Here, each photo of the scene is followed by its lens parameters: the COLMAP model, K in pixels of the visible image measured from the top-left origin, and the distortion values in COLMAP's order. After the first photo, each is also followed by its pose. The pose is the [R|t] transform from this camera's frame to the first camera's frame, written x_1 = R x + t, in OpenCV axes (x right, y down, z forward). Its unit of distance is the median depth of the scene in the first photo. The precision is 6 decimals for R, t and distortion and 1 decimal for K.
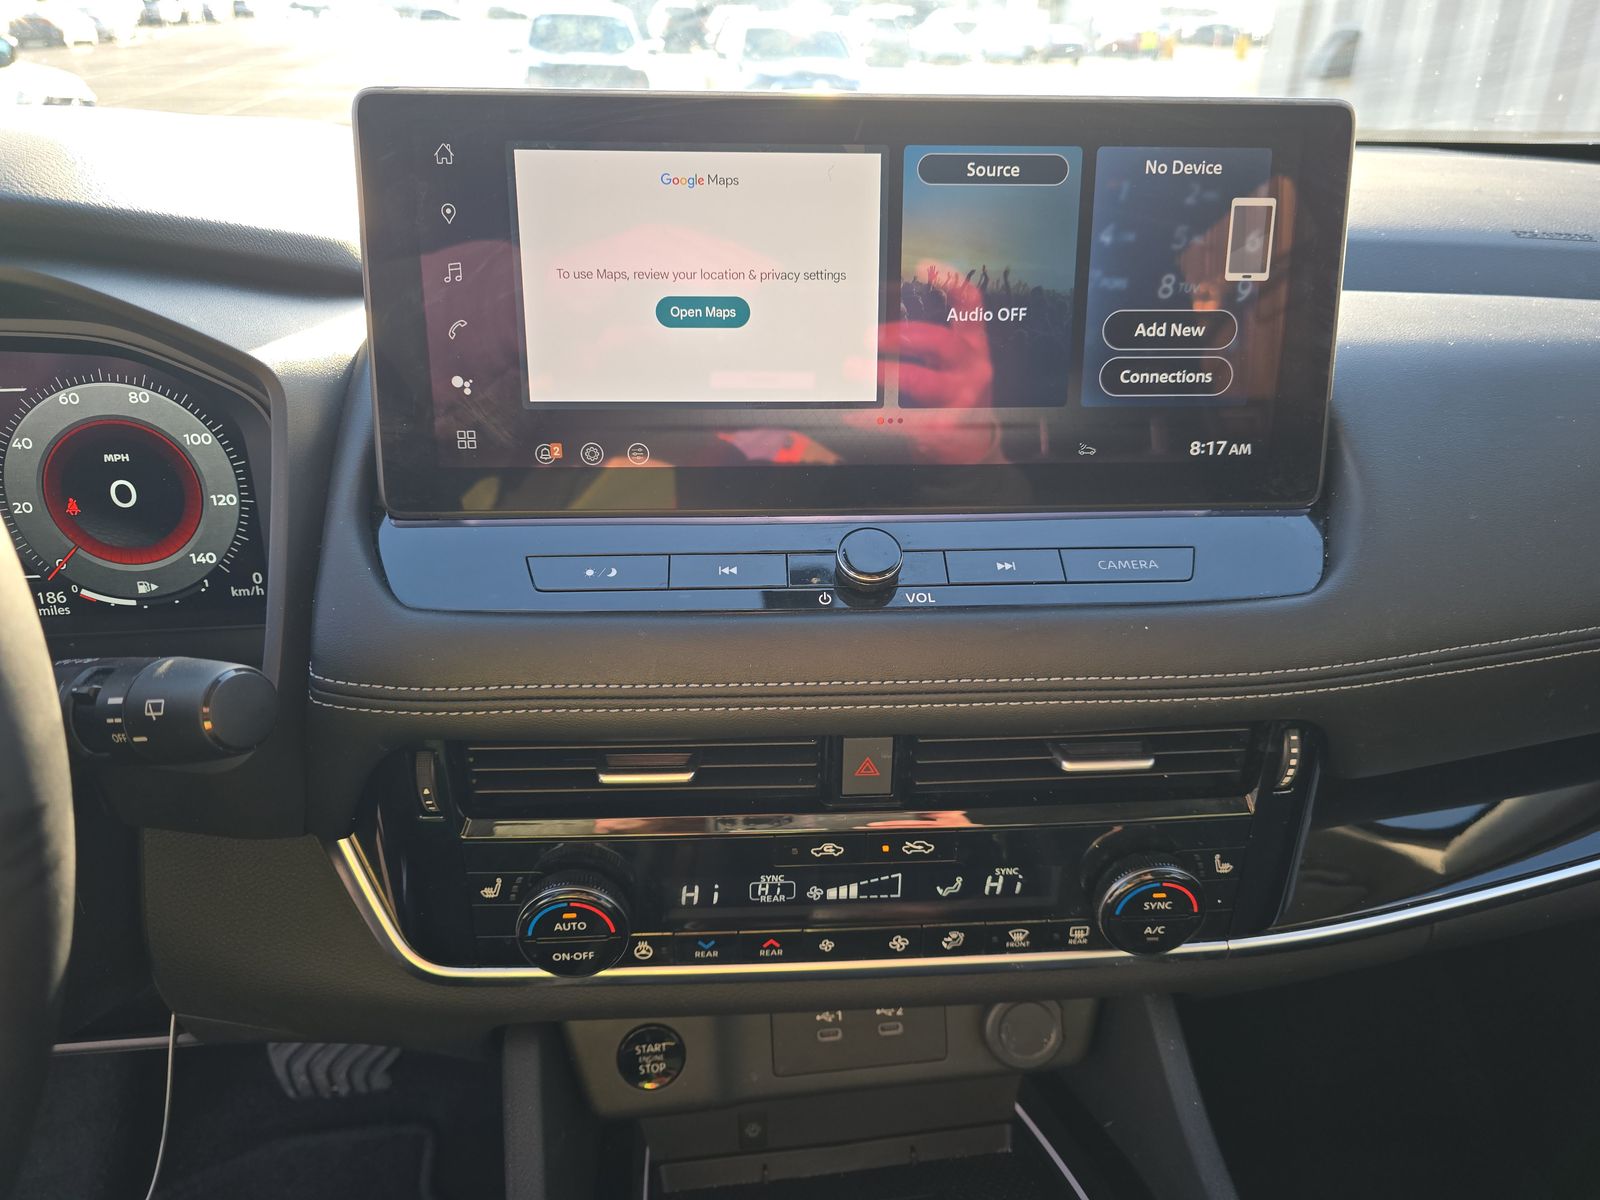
lens RADIAL K [[1048.0, 0, 800.0], [0, 1048.0, 600.0], [0, 0, 1]] dist [0.049343, -0.094309]
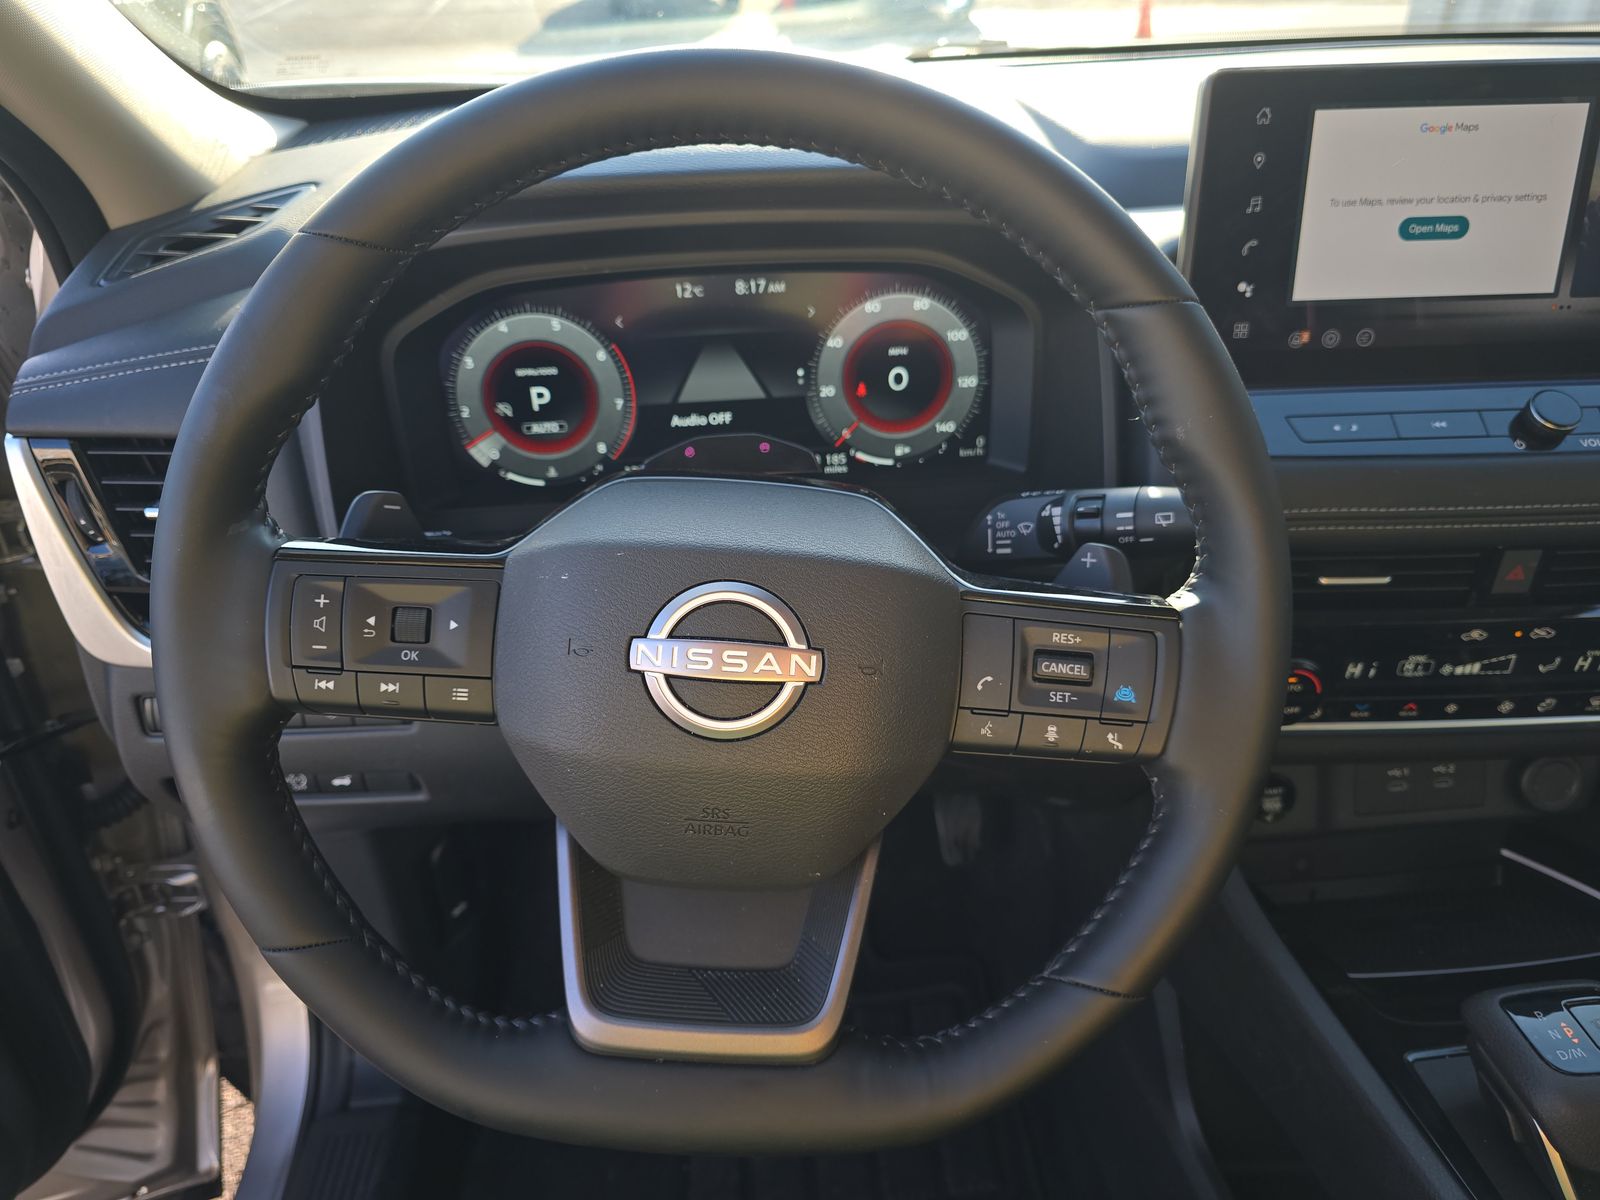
lens RADIAL K [[1047.7, 0, 800.0], [0, 1047.7, 600.0], [0, 0, 1]] dist [0.000858, -0.019315]
pose [[0.996410, -0.007317, -0.084344, -0.692951], [0.016591, 0.993817, 0.109788, 0.031136], [0.083019, -0.110793, 0.990370, -0.374935]]
